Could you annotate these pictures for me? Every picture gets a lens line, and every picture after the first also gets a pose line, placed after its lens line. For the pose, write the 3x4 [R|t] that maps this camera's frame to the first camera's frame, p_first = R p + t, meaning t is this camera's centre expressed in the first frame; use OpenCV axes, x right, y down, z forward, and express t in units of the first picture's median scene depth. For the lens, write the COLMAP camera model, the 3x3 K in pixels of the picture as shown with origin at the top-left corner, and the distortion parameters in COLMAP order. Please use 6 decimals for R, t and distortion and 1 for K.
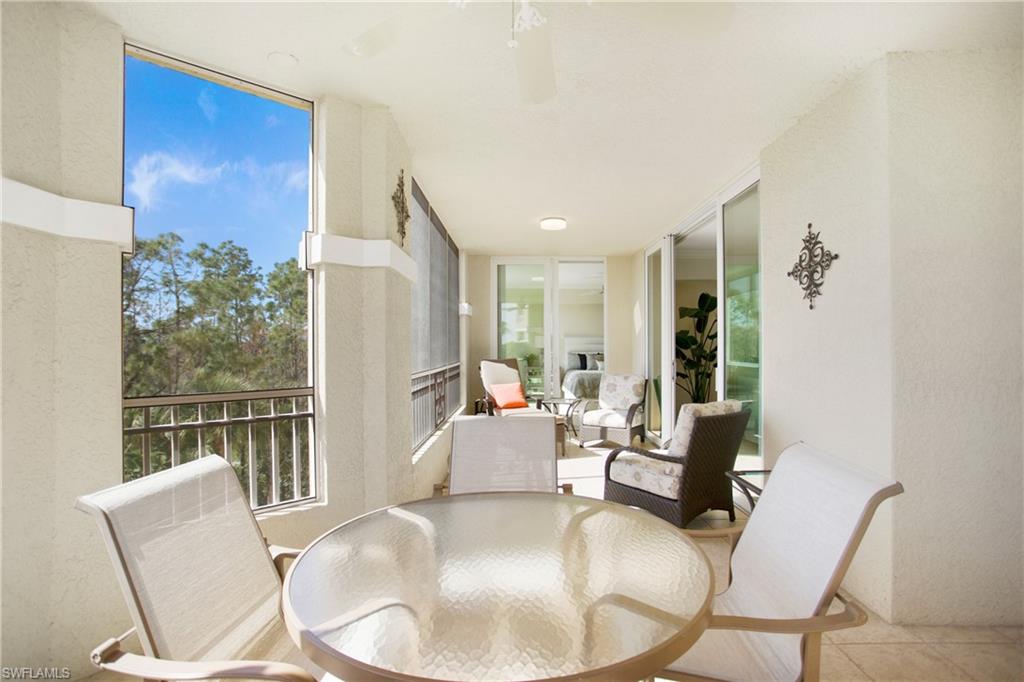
lens RADIAL K [[501.0, 0, 529.3], [0, 501.0, 341.3], [0, 0, 1]] dist [-0.028656, 0.018965]
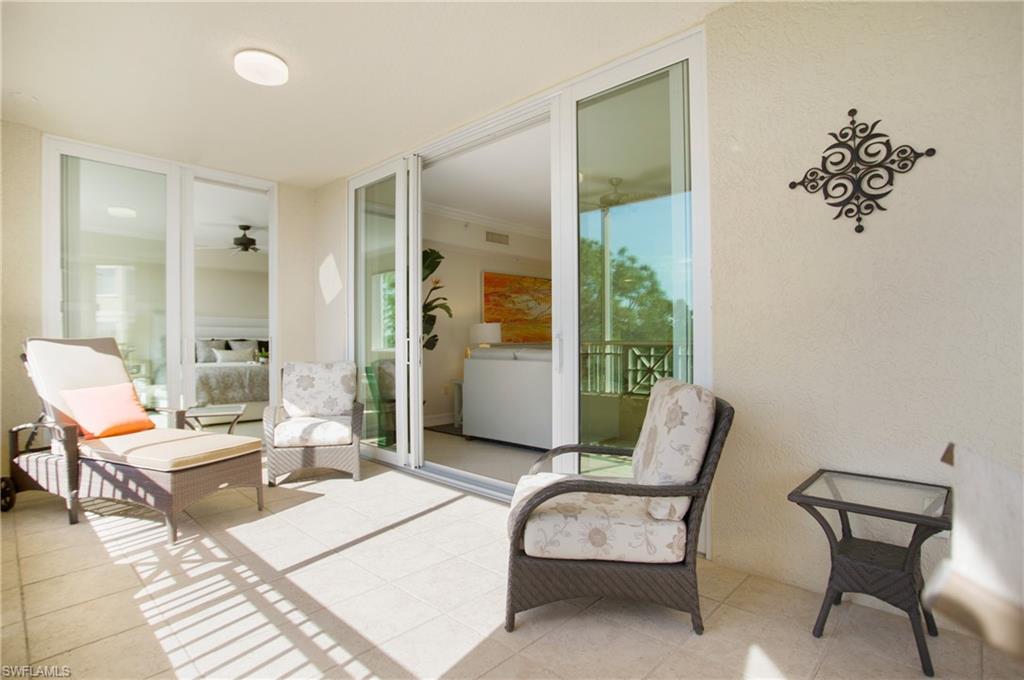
lens RADIAL K [[504.4, 0, 501.5], [0, 504.4, 337.5], [0, 0, 1]] dist [-0.049920, 0.020665]
pose [[0.703244, 0.003978, 0.710938, -0.162474], [-0.003187, 0.999992, -0.002443, 0.051567], [-0.710942, -0.000548, 0.703251, 0.534609]]
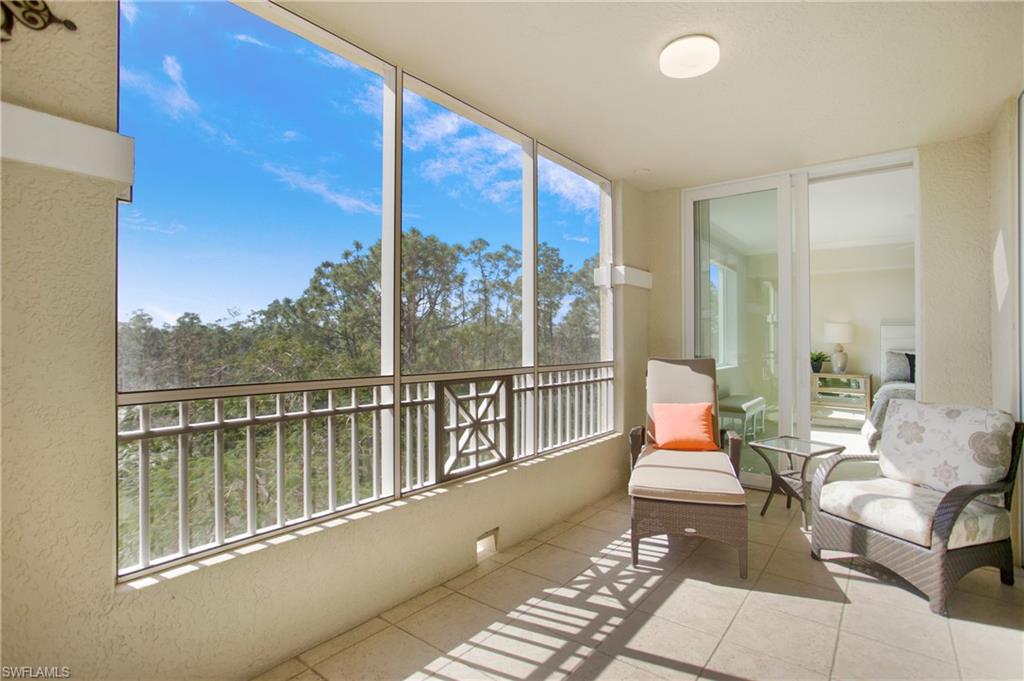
lens RADIAL K [[501.0, 0, 529.3], [0, 501.0, 340.8], [0, 0, 1]] dist [-0.028656, 0.018965]
pose [[0.796120, 0.007959, -0.605086, 0.228988], [-0.002898, 0.999952, 0.009340, 0.013249], [0.605132, -0.005682, 0.796105, 0.647087]]
